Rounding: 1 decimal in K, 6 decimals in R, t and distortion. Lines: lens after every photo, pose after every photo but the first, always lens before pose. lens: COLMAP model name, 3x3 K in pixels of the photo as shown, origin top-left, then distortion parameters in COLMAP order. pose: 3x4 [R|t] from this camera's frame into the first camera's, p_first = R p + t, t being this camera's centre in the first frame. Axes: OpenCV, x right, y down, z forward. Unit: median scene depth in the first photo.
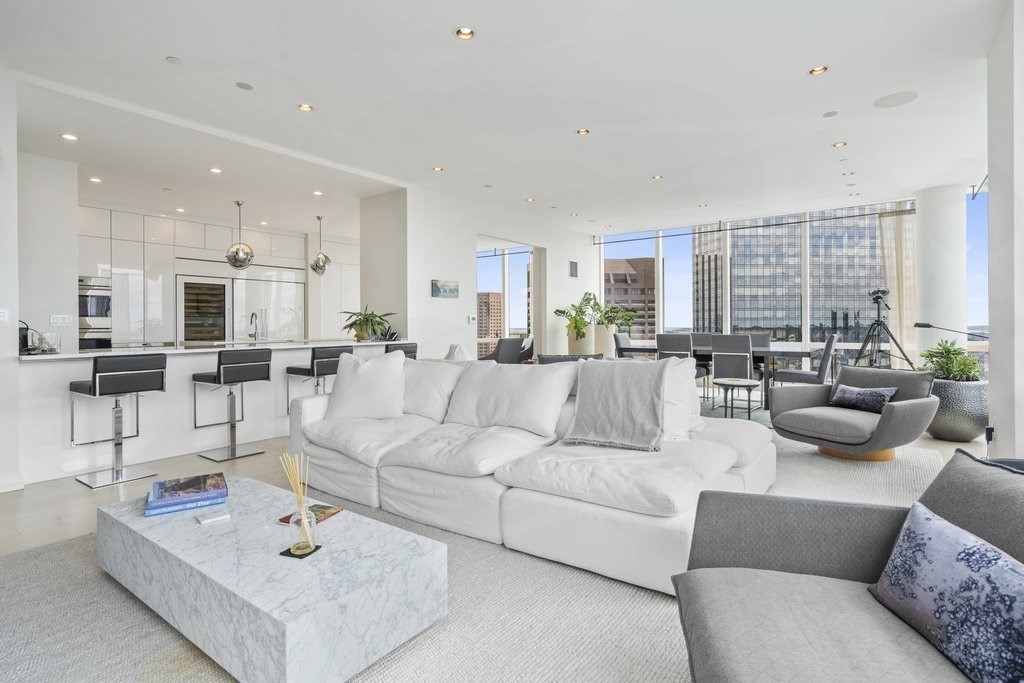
lens RADIAL K [[503.5, 0, 521.9], [0, 503.5, 321.3], [0, 0, 1]] dist [-0.001743, -0.000501]
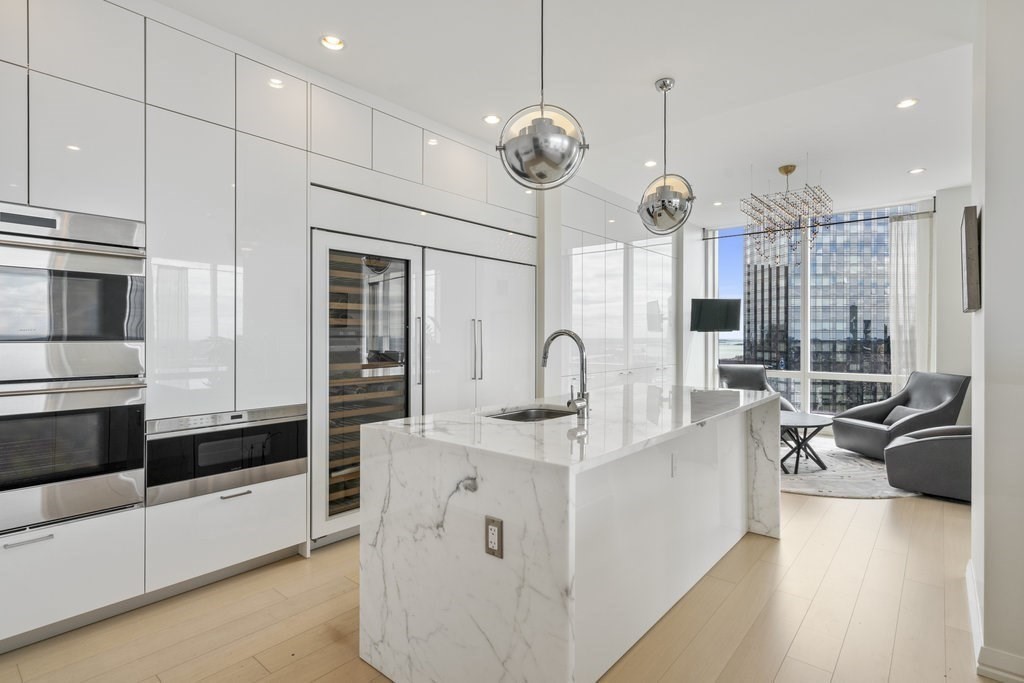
lens RADIAL K [[498.8, 0, 520.7], [0, 498.8, 336.1], [0, 0, 1]] dist [-0.005323, 0.002998]
pose [[0.997299, 0.008194, -0.072987, -0.436161], [-0.007520, 0.999926, 0.009514, -0.013114], [0.073060, -0.008940, 0.997288, 0.551159]]
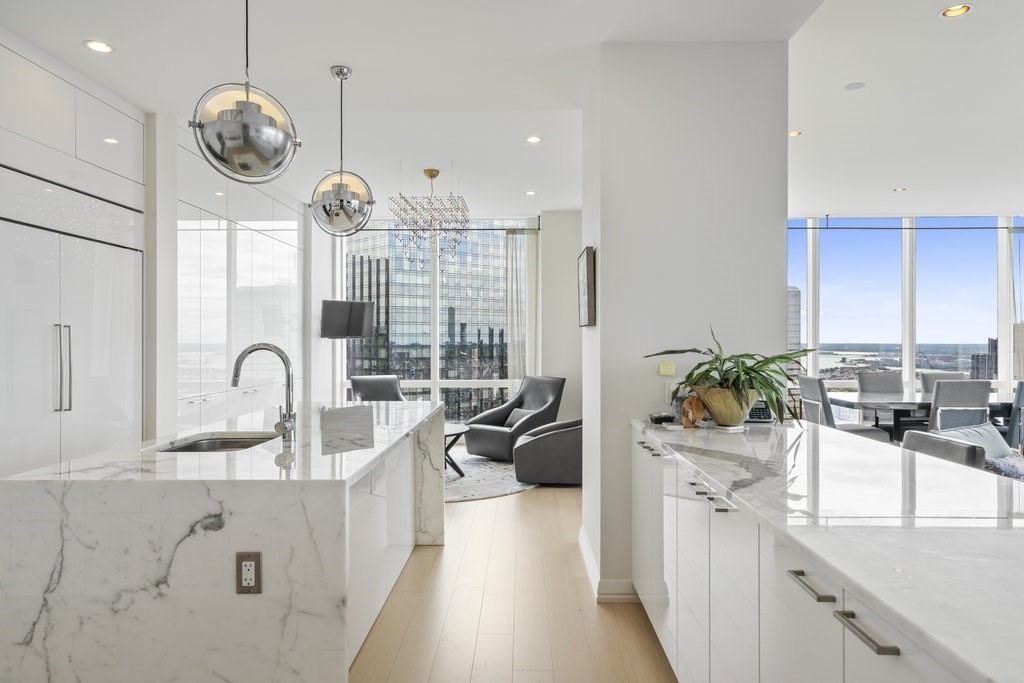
lens RADIAL K [[641.2, 0, 520.3], [0, 641.2, 343.8], [0, 0, 1]] dist [-0.019116, 0.017026]
pose [[0.811707, 0.003194, 0.584056, -0.507303], [-0.009846, 0.999918, 0.008215, -0.017365], [-0.583982, -0.012418, 0.811671, 0.506993]]
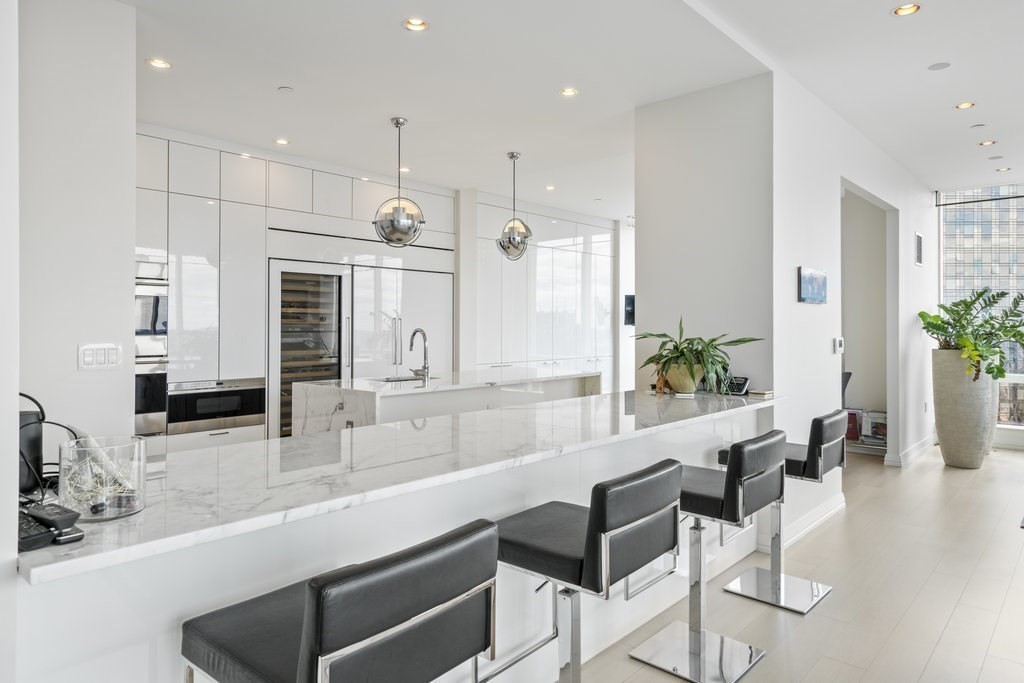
lens RADIAL K [[633.0, 0, 541.9], [0, 633.0, 319.9], [0, 0, 1]] dist [-0.020971, 0.005178]
pose [[0.996480, 0.007005, -0.083539, -0.281406], [-0.007155, 0.999973, -0.001497, -0.021371], [0.083527, 0.002090, 0.996503, 0.279840]]
